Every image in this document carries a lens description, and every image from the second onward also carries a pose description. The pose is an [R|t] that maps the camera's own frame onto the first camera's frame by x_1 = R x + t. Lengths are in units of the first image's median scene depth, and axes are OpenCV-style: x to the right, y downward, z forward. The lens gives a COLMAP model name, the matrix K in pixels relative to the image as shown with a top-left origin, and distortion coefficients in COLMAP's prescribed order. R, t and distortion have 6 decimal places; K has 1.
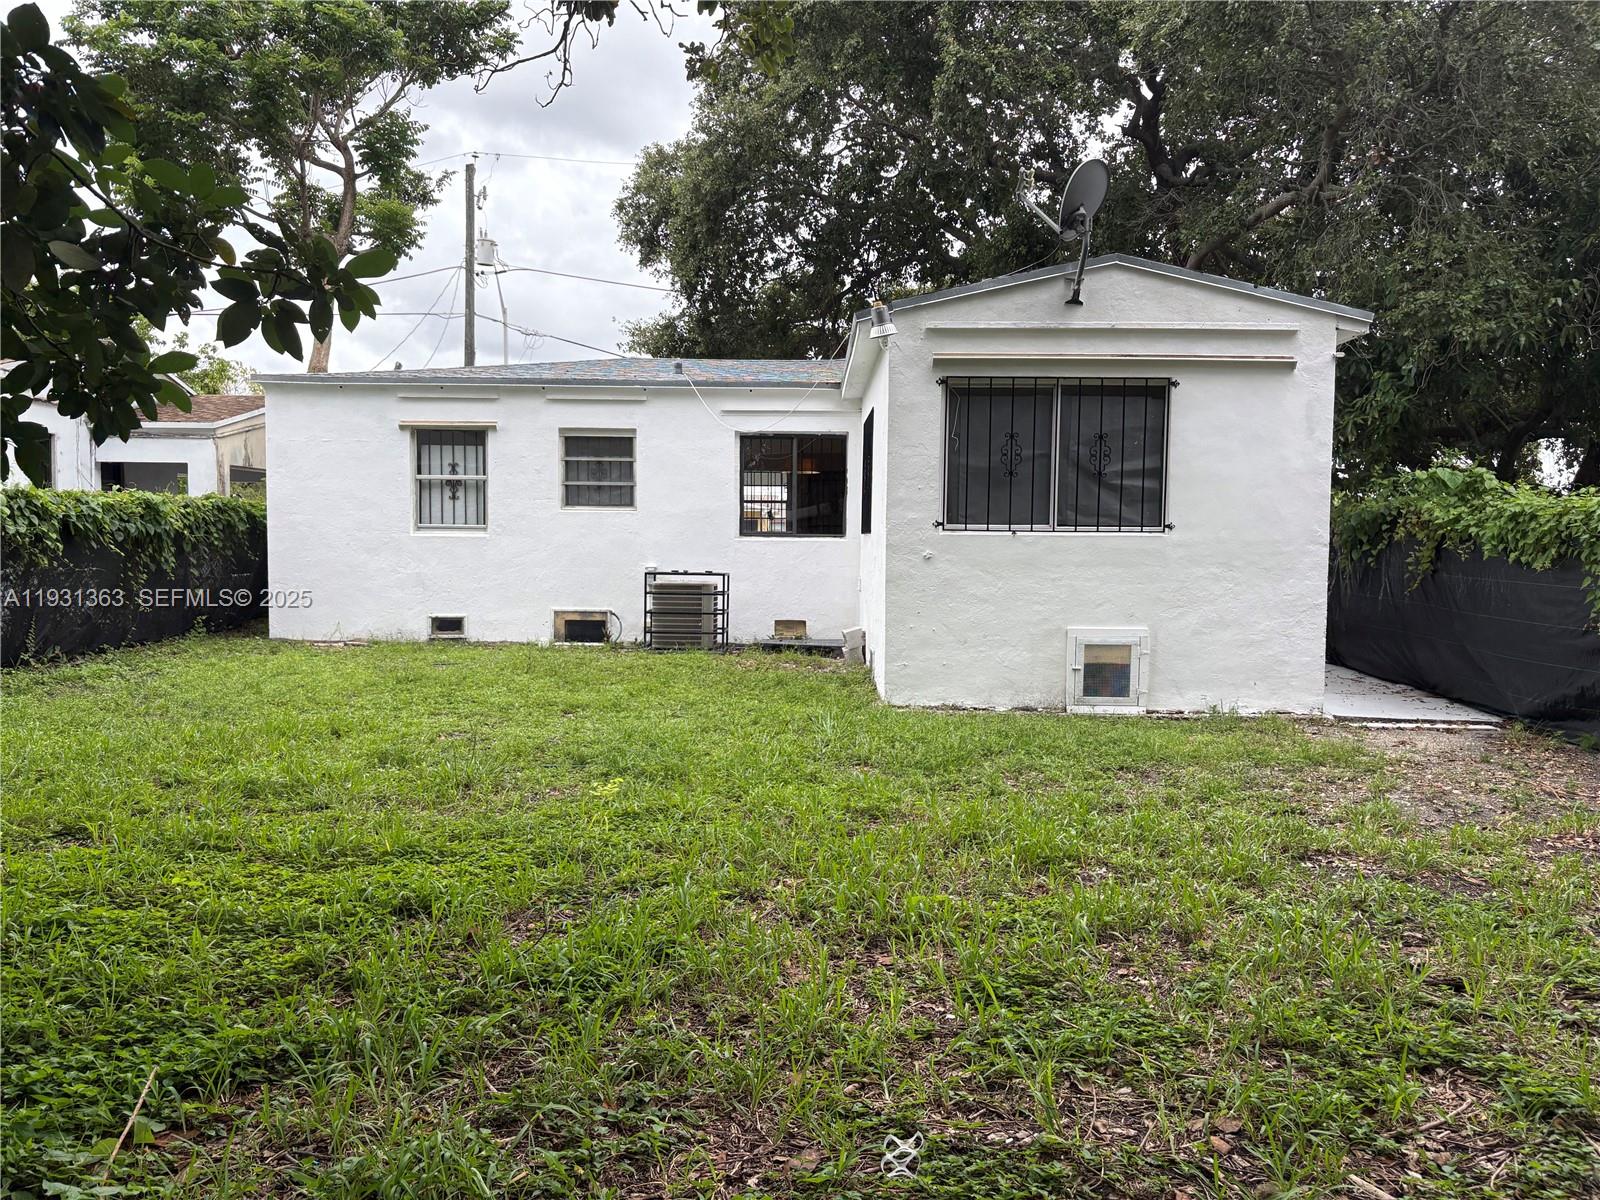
lens RADIAL K [[1174.7, 0, 800.0], [0, 1174.7, 600.0], [0, 0, 1]] dist [-0.005332, -0.008697]
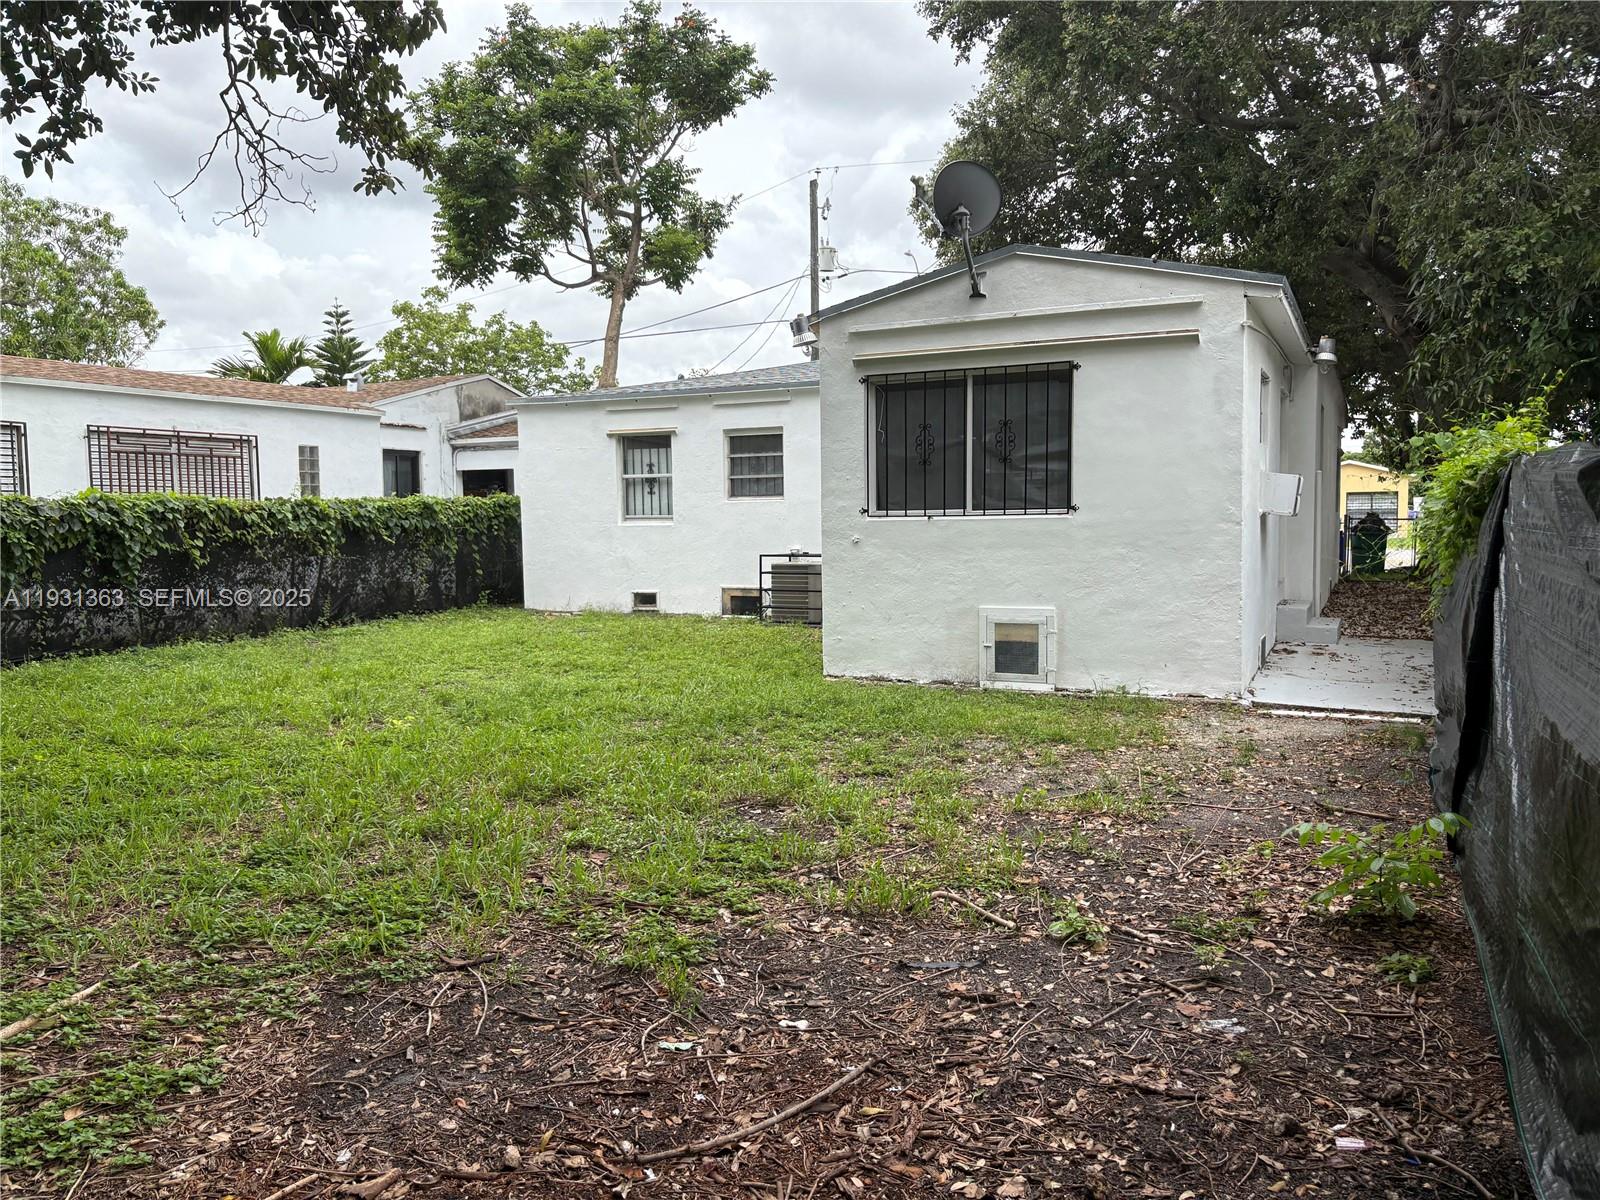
lens RADIAL K [[1174.7, 0, 800.0], [0, 1174.7, 600.0], [0, 0, 1]] dist [-0.005332, -0.008697]
pose [[0.906052, 0.008323, -0.423085, 0.524989], [0.000200, 0.999798, 0.020098, -0.003500], [0.423167, -0.018294, 0.905867, -0.020078]]
